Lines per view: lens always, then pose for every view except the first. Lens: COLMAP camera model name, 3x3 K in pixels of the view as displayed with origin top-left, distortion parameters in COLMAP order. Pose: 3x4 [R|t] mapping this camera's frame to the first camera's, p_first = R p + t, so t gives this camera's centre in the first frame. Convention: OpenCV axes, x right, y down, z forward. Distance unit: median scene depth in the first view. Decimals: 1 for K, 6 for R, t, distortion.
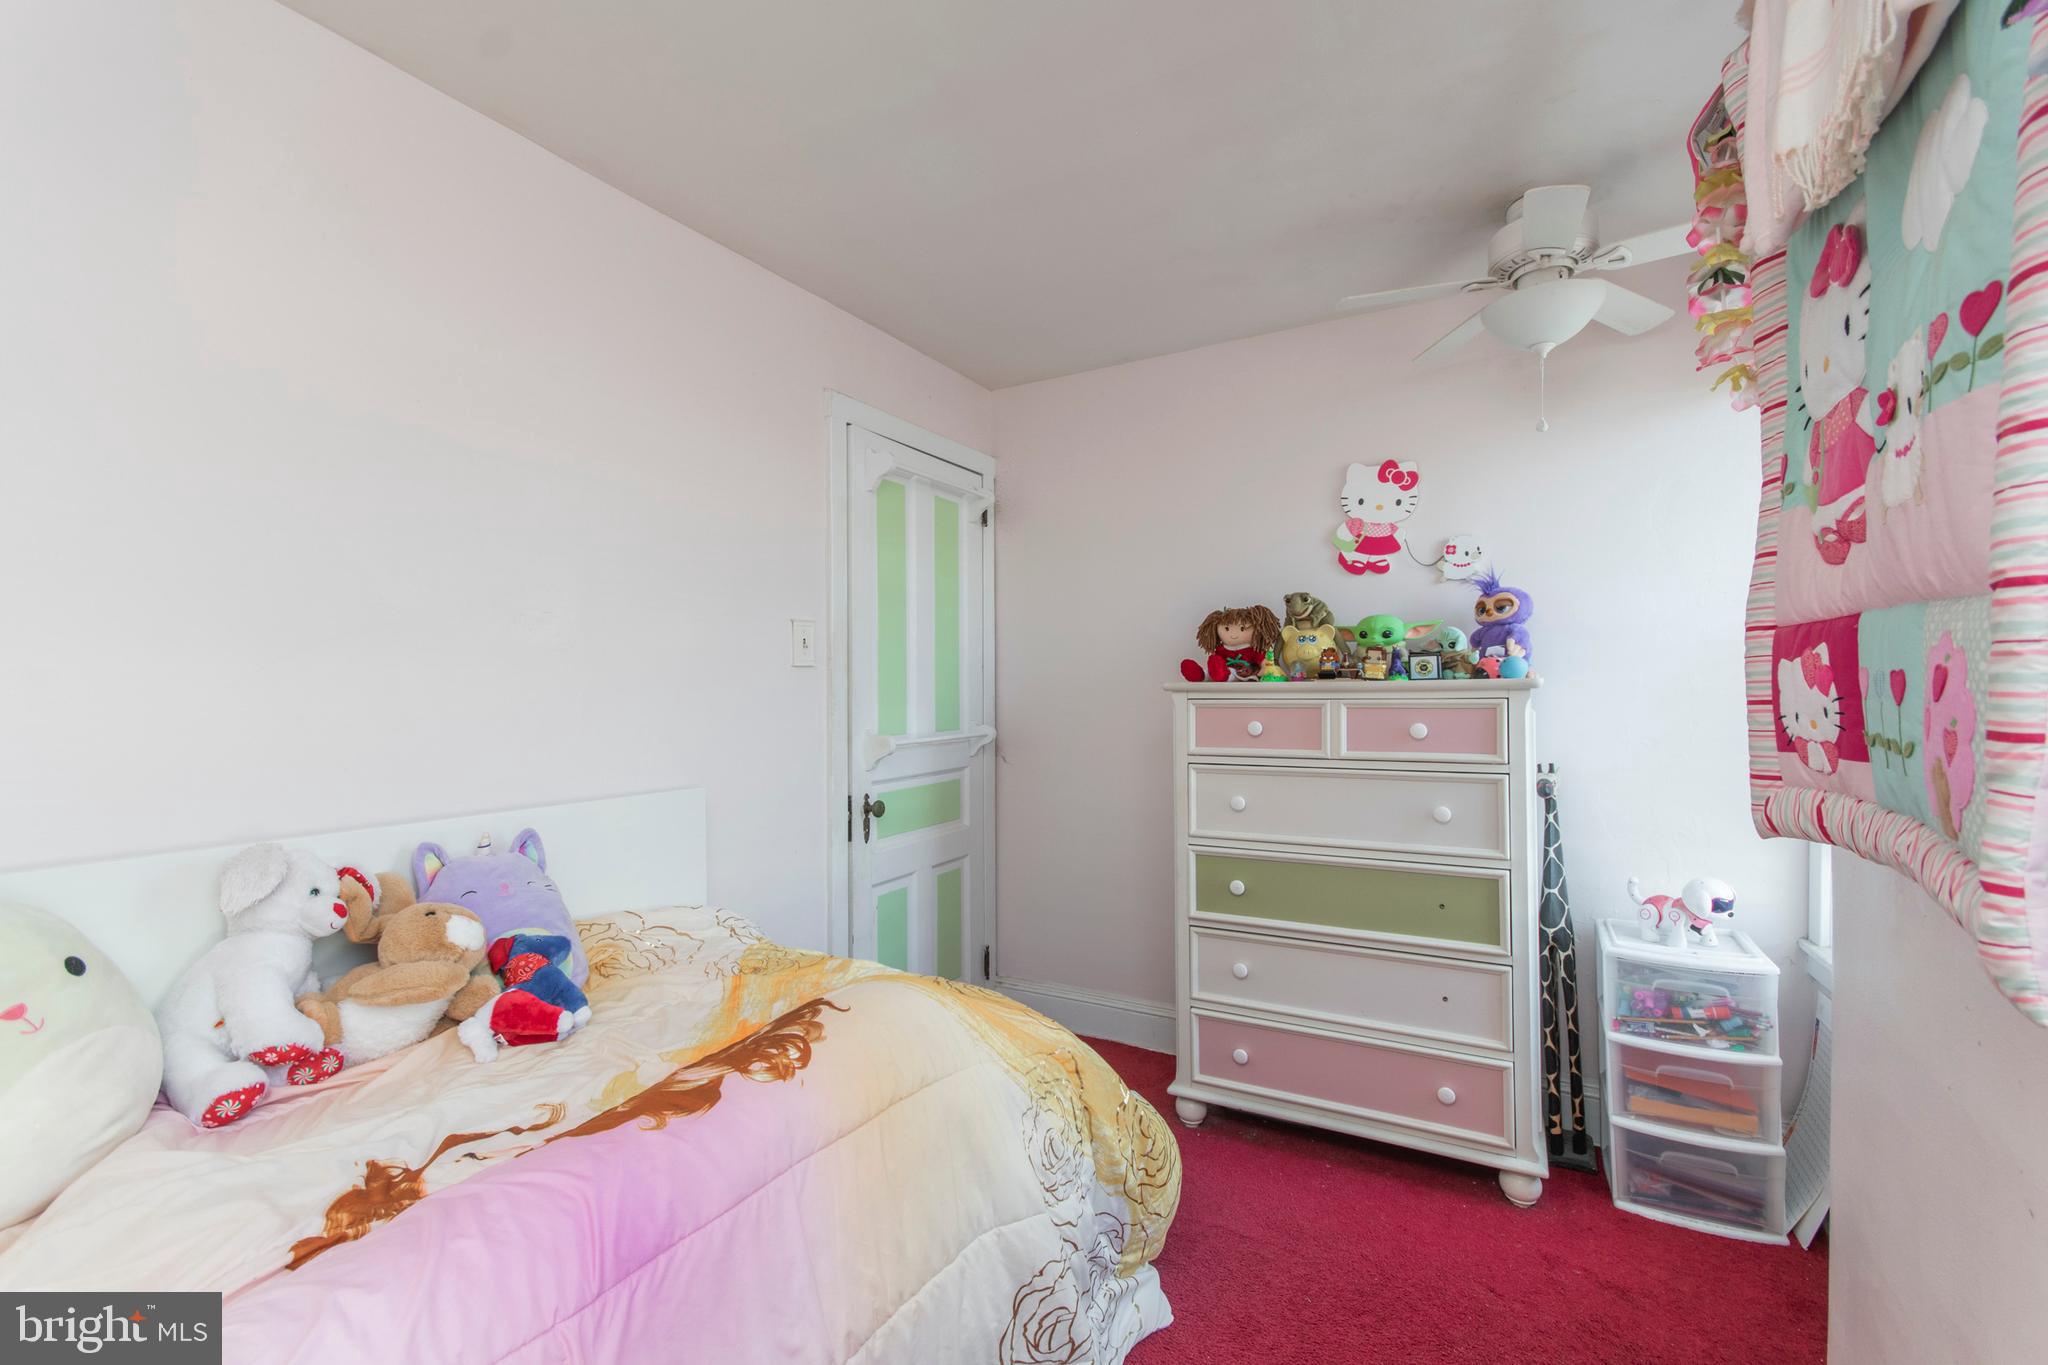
lens RADIAL K [[903.7, 0, 1023.3], [0, 903.7, 683.9], [0, 0, 1]] dist [0.005196, 0.000730]
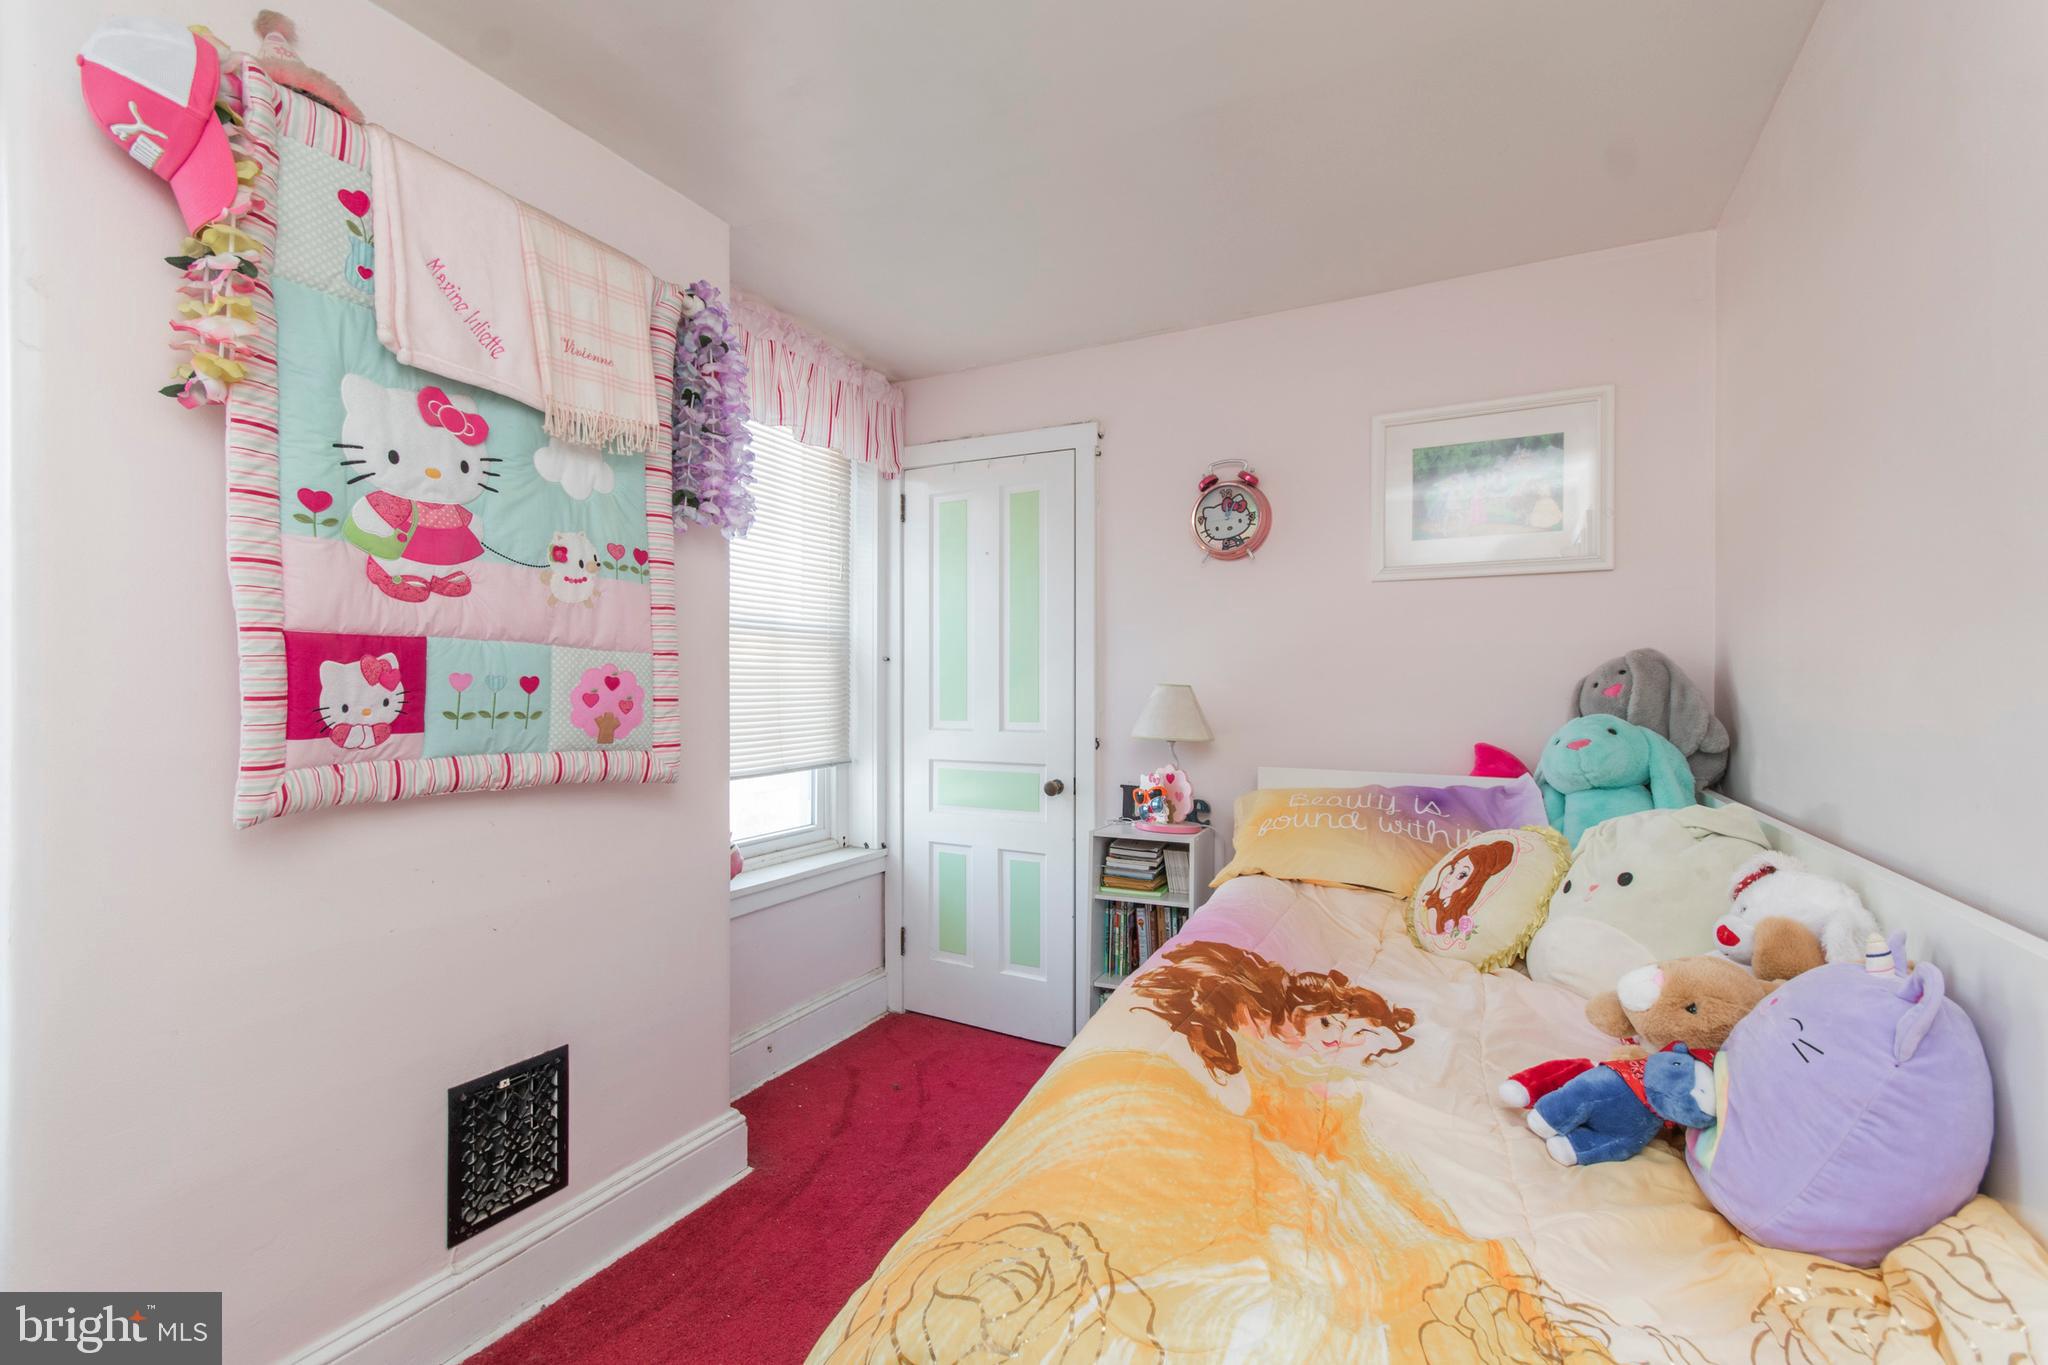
lens RADIAL K [[903.7, 0, 1017.3], [0, 903.7, 688.5], [0, 0, 1]] dist [0.005196, 0.000730]
pose [[-0.999482, -0.001980, -0.032129, -0.039659], [-0.001993, 0.999998, 0.000369, 0.007116], [0.032128, 0.000433, -0.999484, 2.229350]]
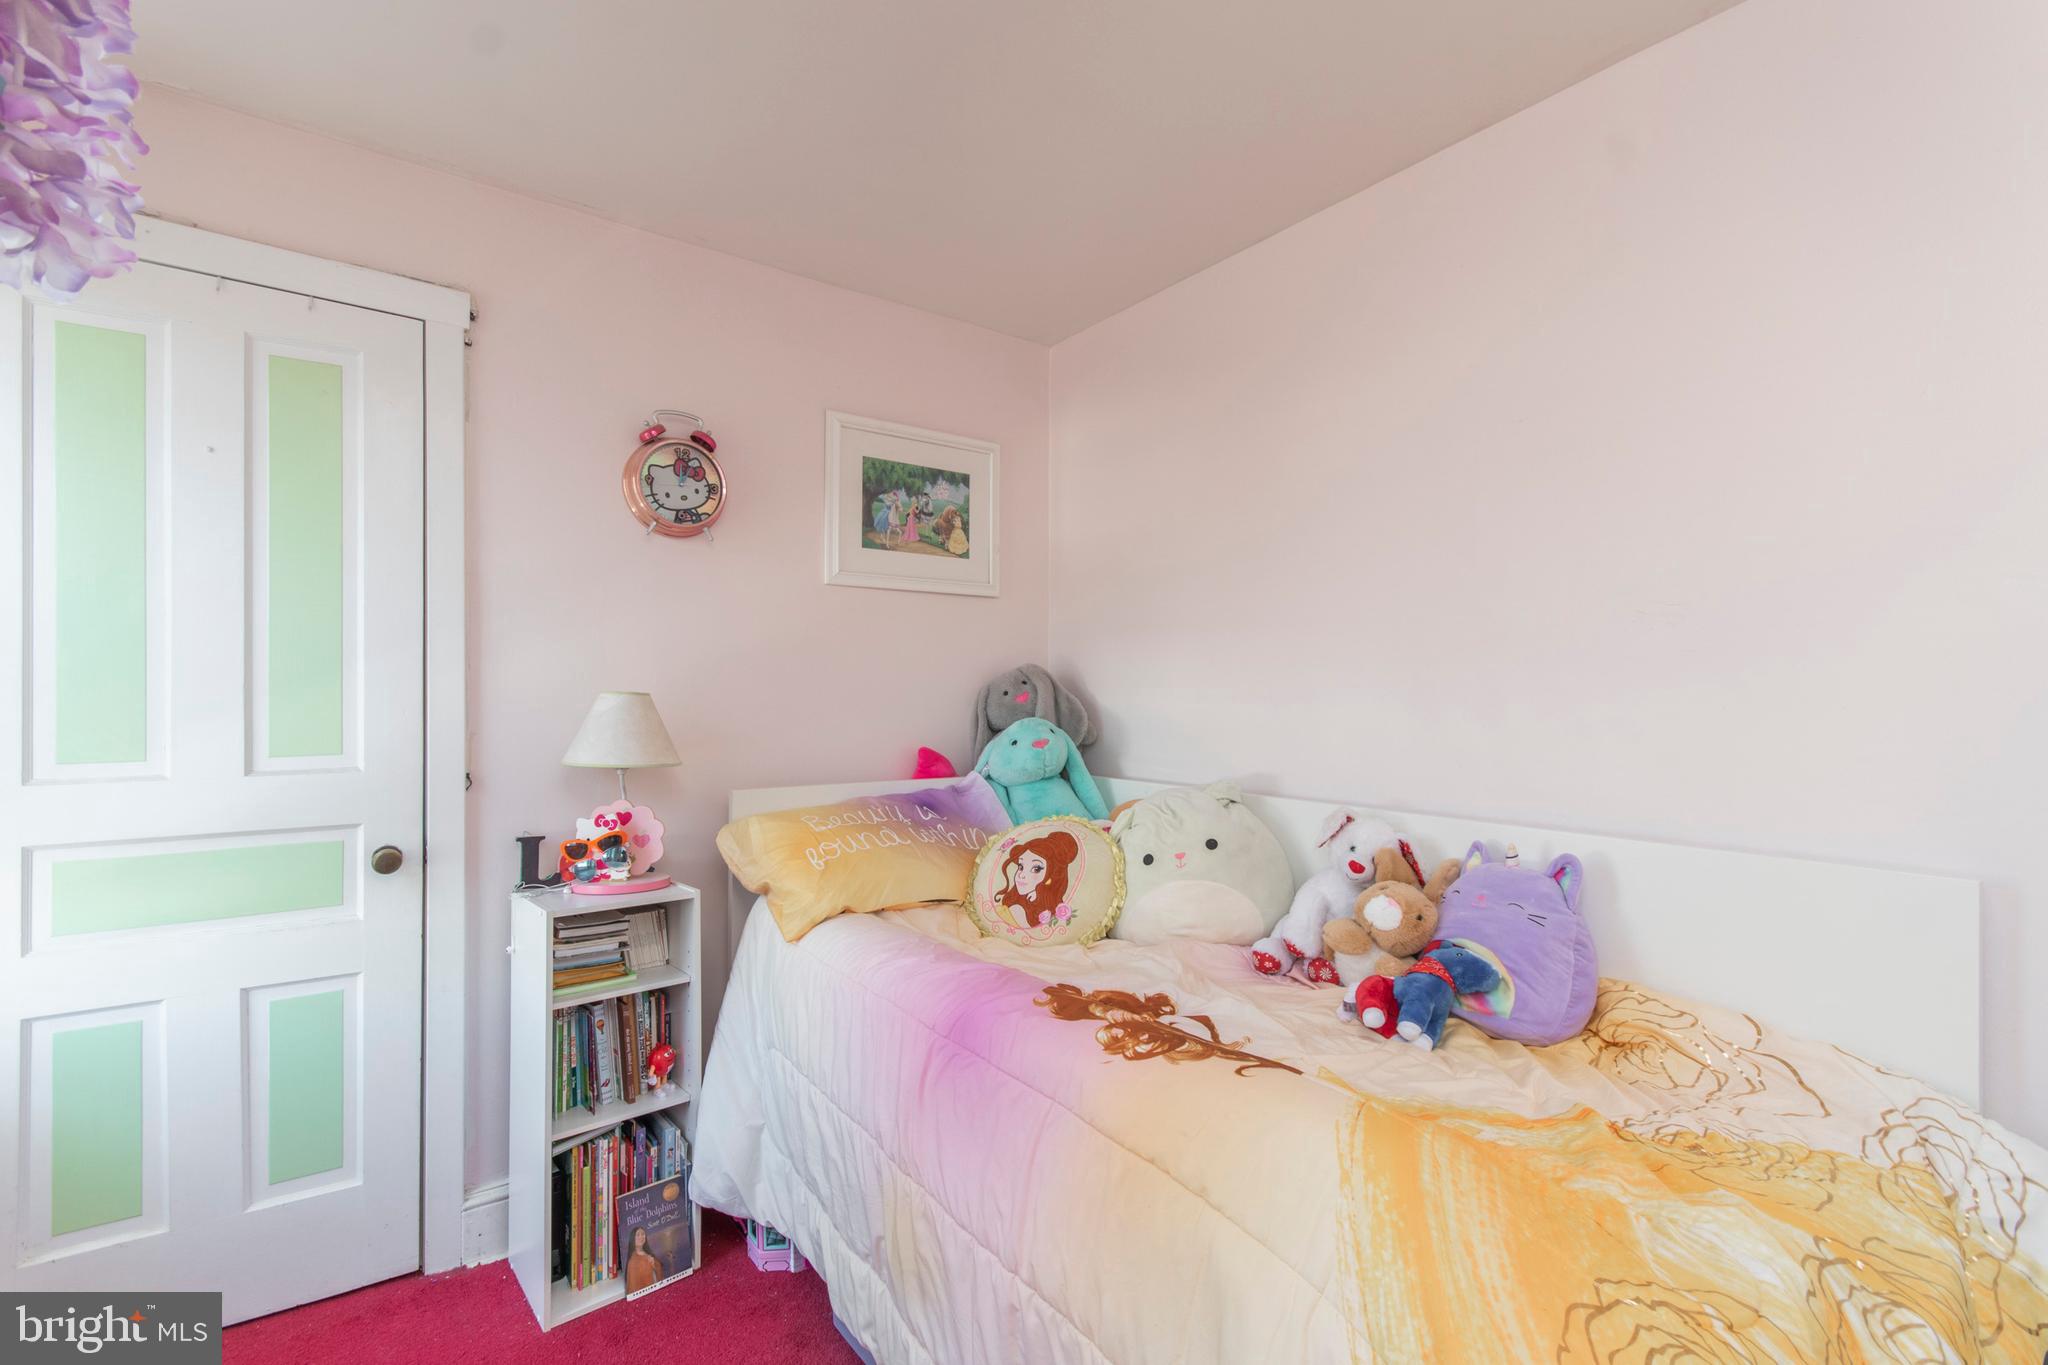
lens RADIAL K [[903.7, 0, 1020.0], [0, 903.7, 686.0], [0, 0, 1]] dist [0.005196, 0.000730]
pose [[-0.418795, -0.006274, -0.908059, 0.767159], [-0.002608, 0.999980, -0.005706, -0.007859], [0.908077, -0.000021, -0.418803, 1.311208]]
